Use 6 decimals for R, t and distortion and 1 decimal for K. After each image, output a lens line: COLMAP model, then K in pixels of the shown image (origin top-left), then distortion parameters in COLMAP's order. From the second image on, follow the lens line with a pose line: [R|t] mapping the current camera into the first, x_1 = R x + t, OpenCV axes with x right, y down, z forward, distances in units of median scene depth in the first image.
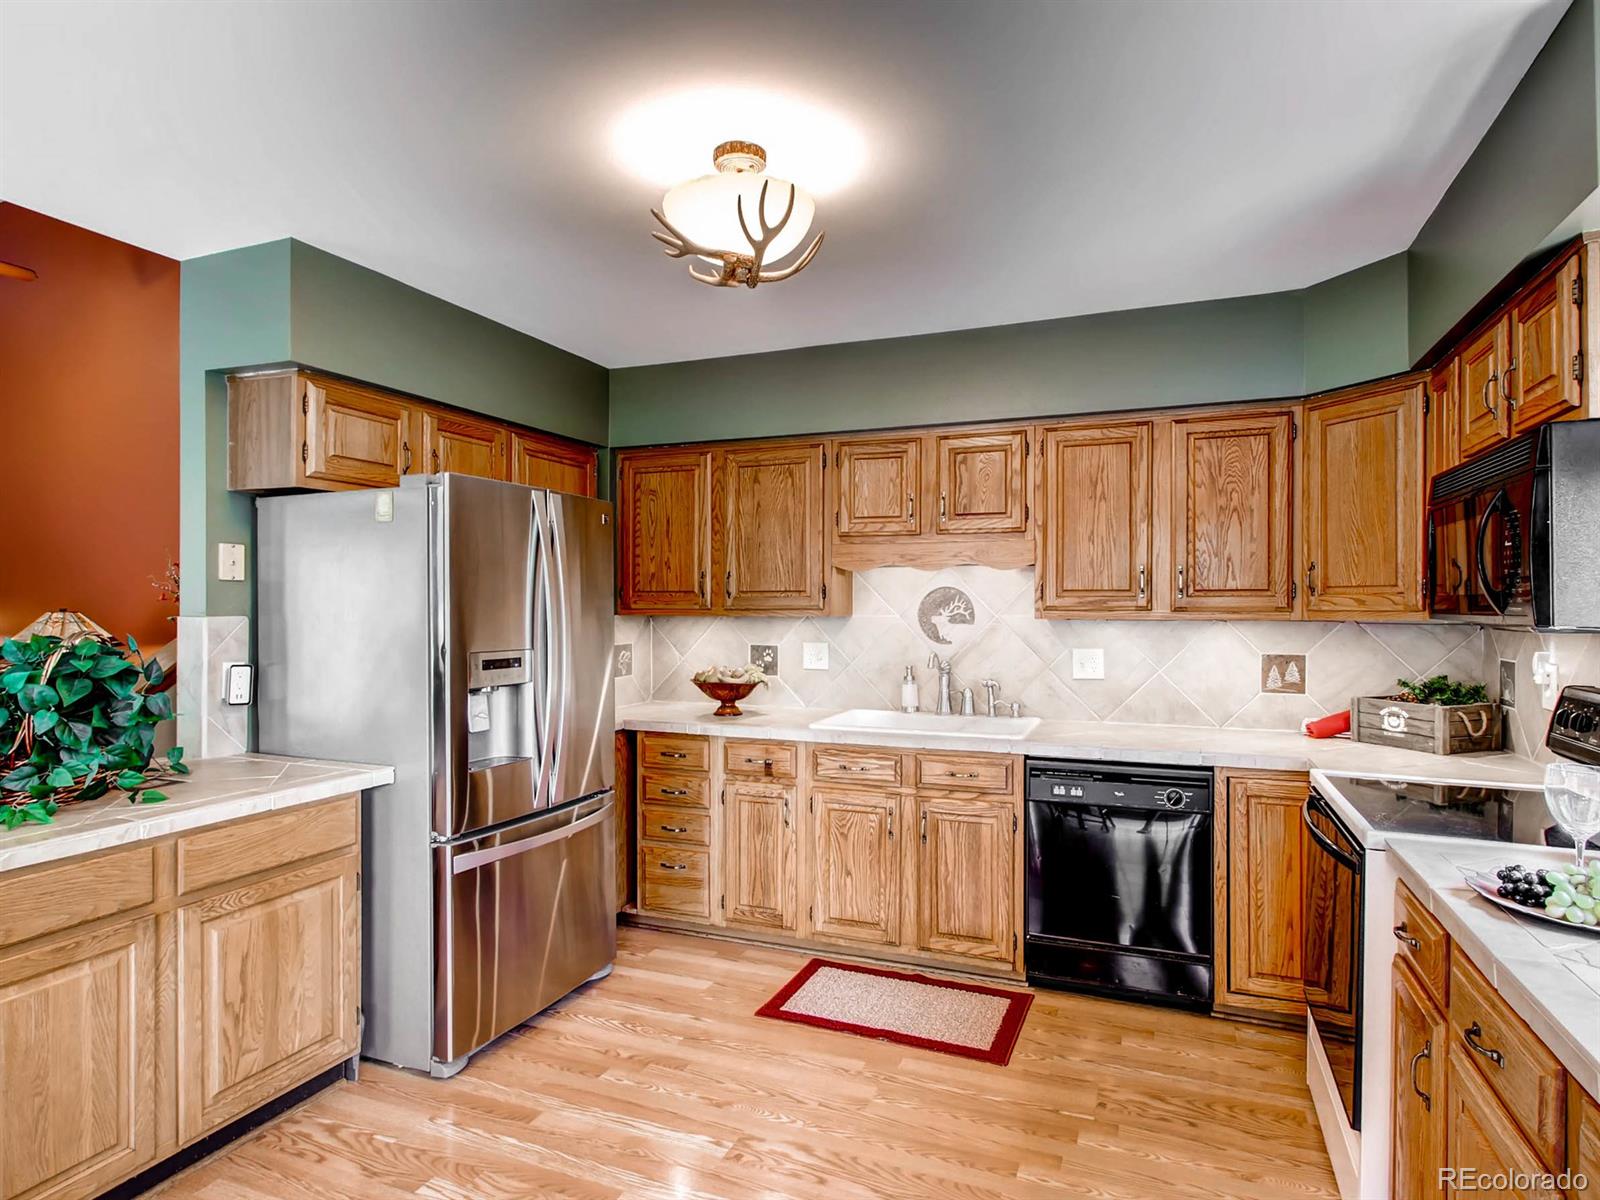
lens RADIAL K [[827.3, 0, 800.0], [0, 827.3, 600.0], [0, 0, 1]] dist [0.001776, 0.001588]
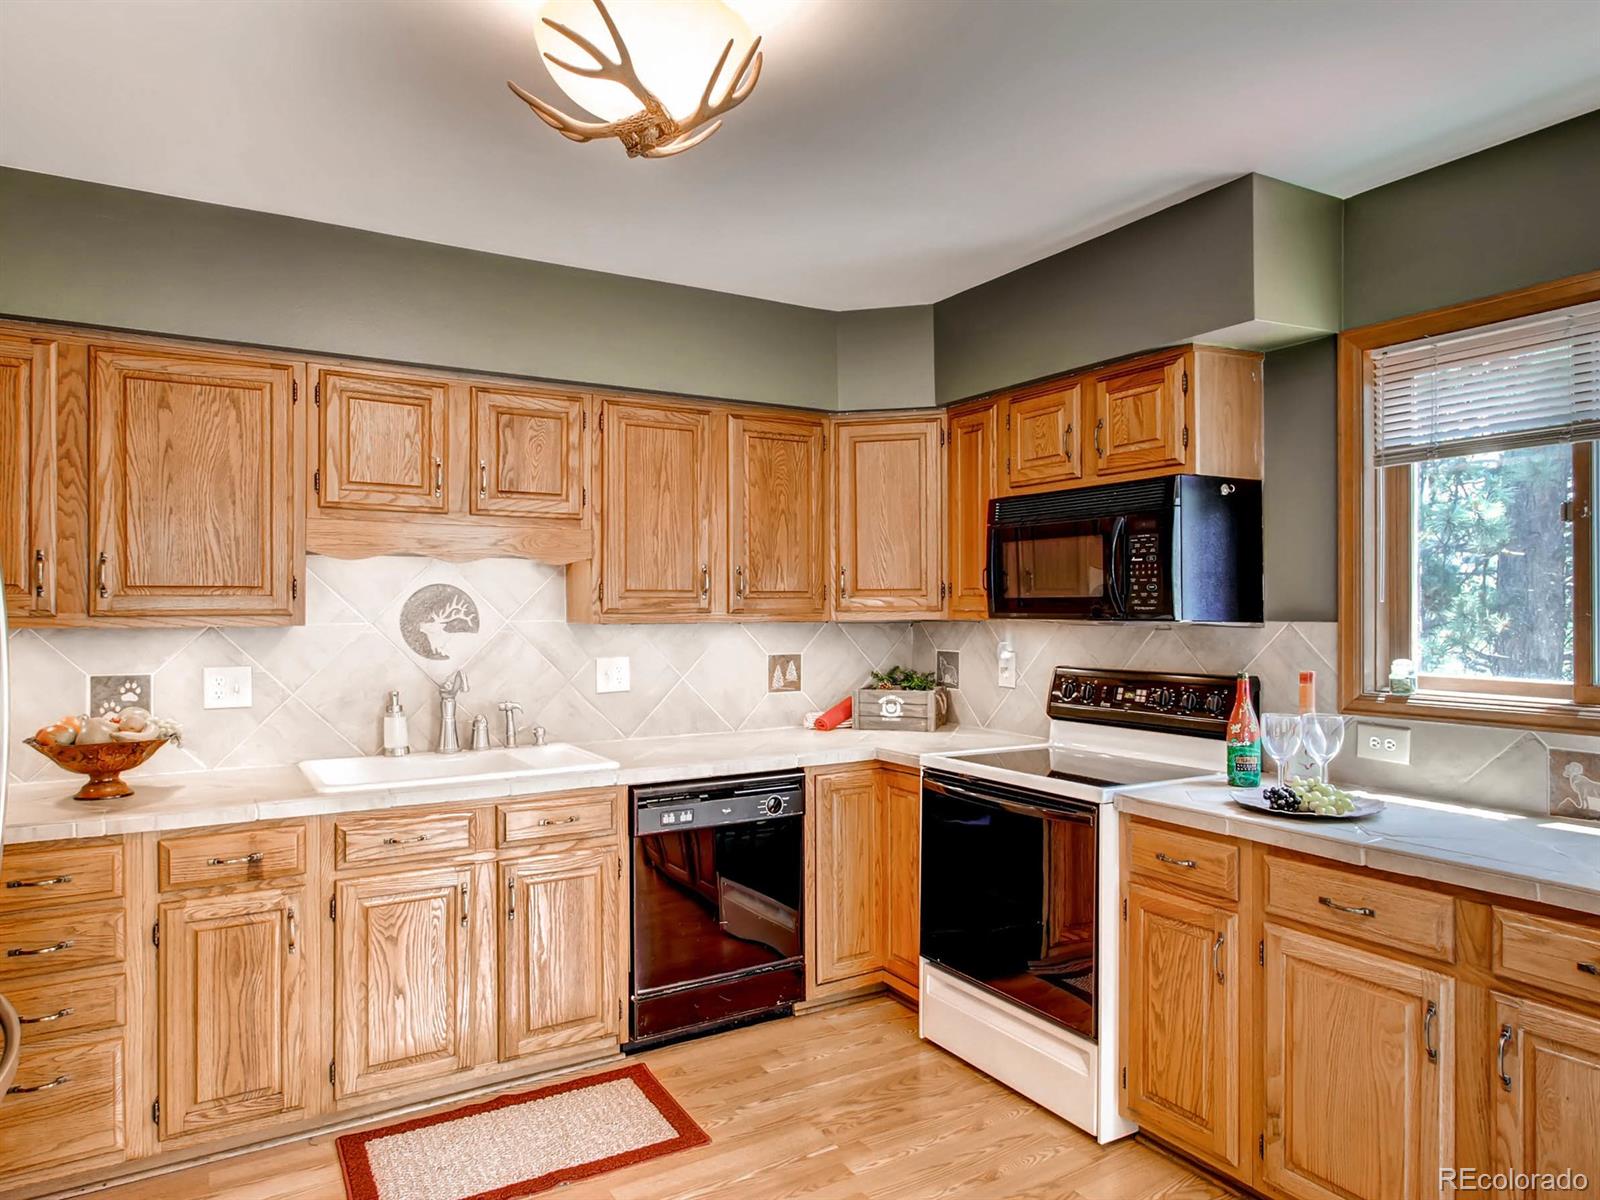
lens RADIAL K [[977.0, 0, 800.0], [0, 977.0, 600.0], [0, 0, 1]] dist [0.001540, 0.003780]
pose [[0.636827, 0.003061, 0.771000, -0.355470], [-0.000466, 0.999993, -0.003585, 0.002020], [-0.771006, 0.001924, 0.636824, 0.208242]]
